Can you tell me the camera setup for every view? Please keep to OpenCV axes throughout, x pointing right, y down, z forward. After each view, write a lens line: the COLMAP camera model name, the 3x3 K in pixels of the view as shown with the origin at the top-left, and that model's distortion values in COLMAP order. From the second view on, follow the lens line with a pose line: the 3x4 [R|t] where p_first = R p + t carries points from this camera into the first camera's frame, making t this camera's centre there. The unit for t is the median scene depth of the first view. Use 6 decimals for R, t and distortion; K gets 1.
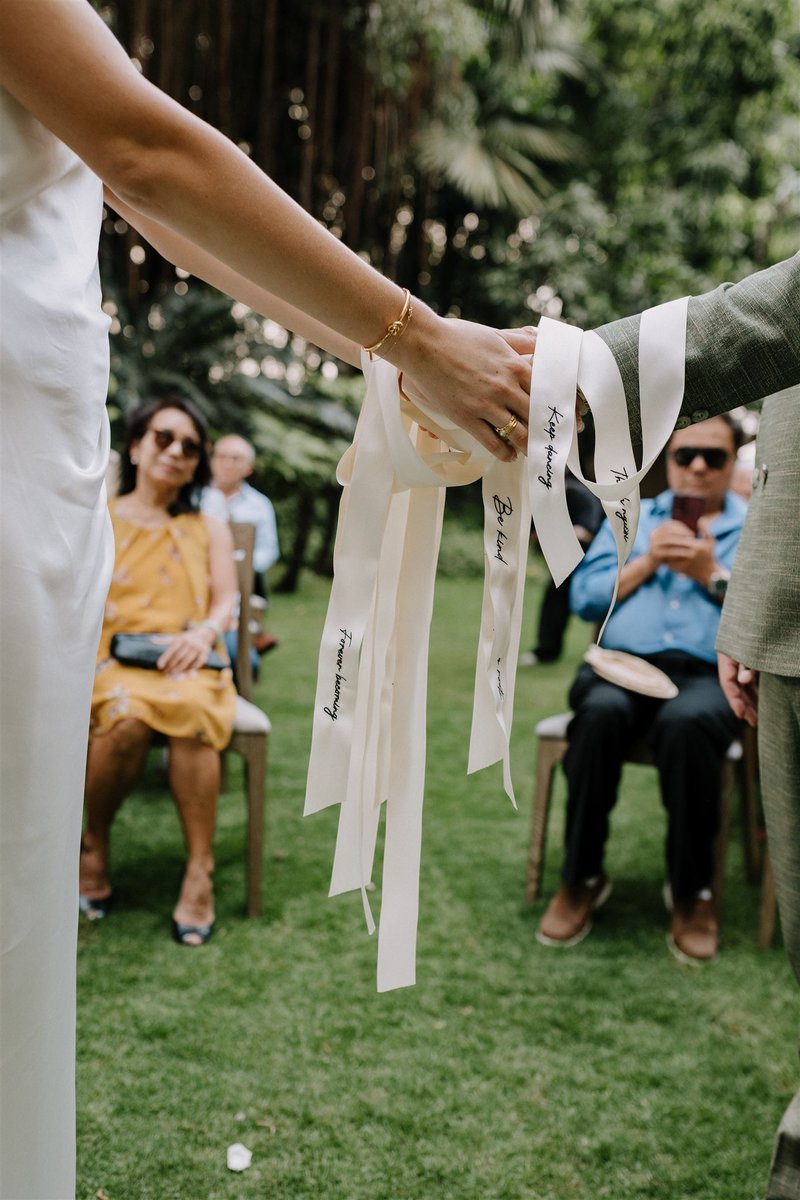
lens RADIAL K [[1168.3, 0, 400.0], [0, 1168.3, 600.0], [0, 0, 1]] dist [0.007162, 0.004855]
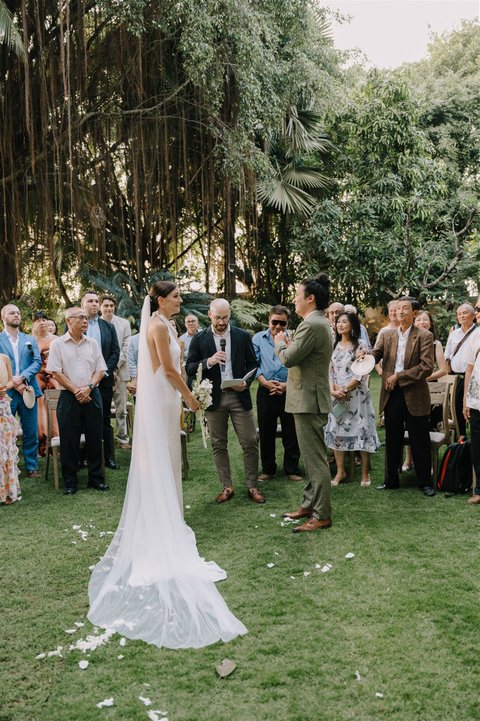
lens RADIAL K [[634.2, 0, 240.0], [0, 634.2, 360.5], [0, 0, 1]] dist [-0.076111, 0.120066]
pose [[0.994176, -0.082754, -0.069030, 0.219816], [0.080040, 0.995940, -0.041202, -0.040889], [0.072159, 0.035437, 0.996763, -1.073693]]
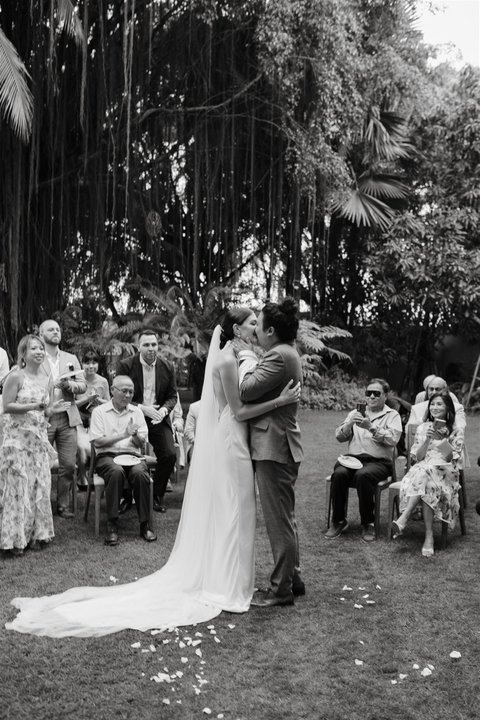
lens RADIAL K [[689.0, 0, 240.0], [0, 689.0, 360.0], [0, 0, 1]] dist [0.009038, -0.003154]
pose [[0.988322, -0.039314, -0.147223, 0.161530], [0.027832, 0.996466, -0.079258, -0.075482], [0.149819, 0.074235, 0.985923, -0.964406]]
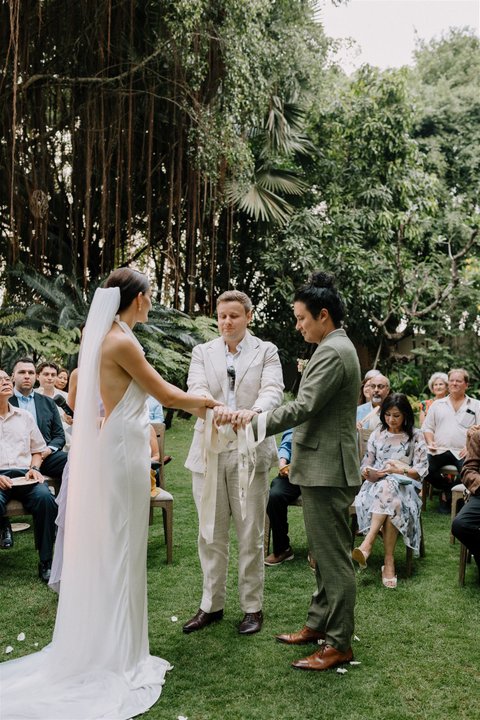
lens RADIAL K [[689.0, 0, 240.0], [0, 689.0, 360.0], [0, 0, 1]] dist [0.009038, -0.003154]
pose [[0.999202, -0.031003, 0.025187, 0.019115], [0.032851, 0.996519, -0.076617, -0.083147], [-0.022724, 0.077383, 0.996742, -0.643775]]
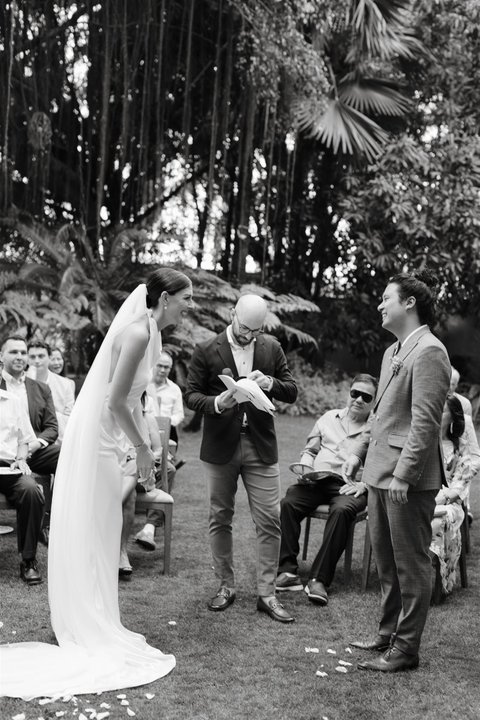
lens RADIAL K [[1006.4, 0, 240.0], [0, 1006.4, 360.0], [0, 0, 1]] dist [0.139207, -0.339227]
pose [[0.998174, 0.007368, -0.059945, 0.141366], [-0.010915, 0.998194, -0.059065, -0.060943], [0.059402, 0.059612, 0.996453, -1.054597]]
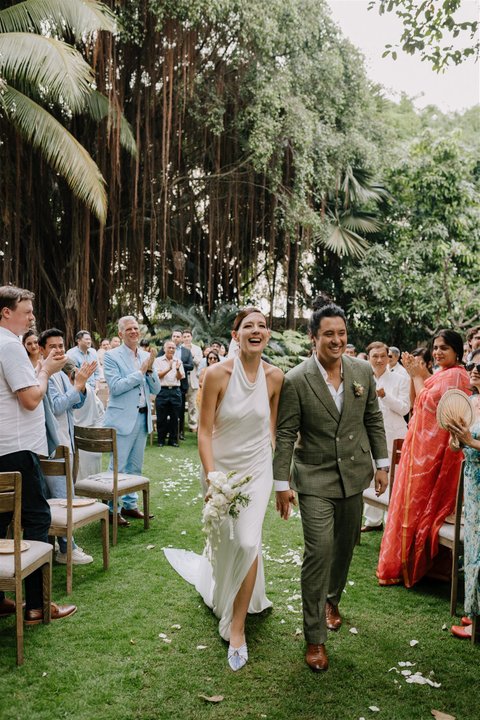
lens RADIAL K [[689.0, 0, 240.0], [0, 689.0, 360.0], [0, 0, 1]] dist [0.009038, -0.003154]
pose [[0.983483, -0.028618, -0.178723, 0.600995], [0.014455, 0.996686, -0.080052, 0.071484], [0.180421, 0.076146, 0.980637, -2.609546]]
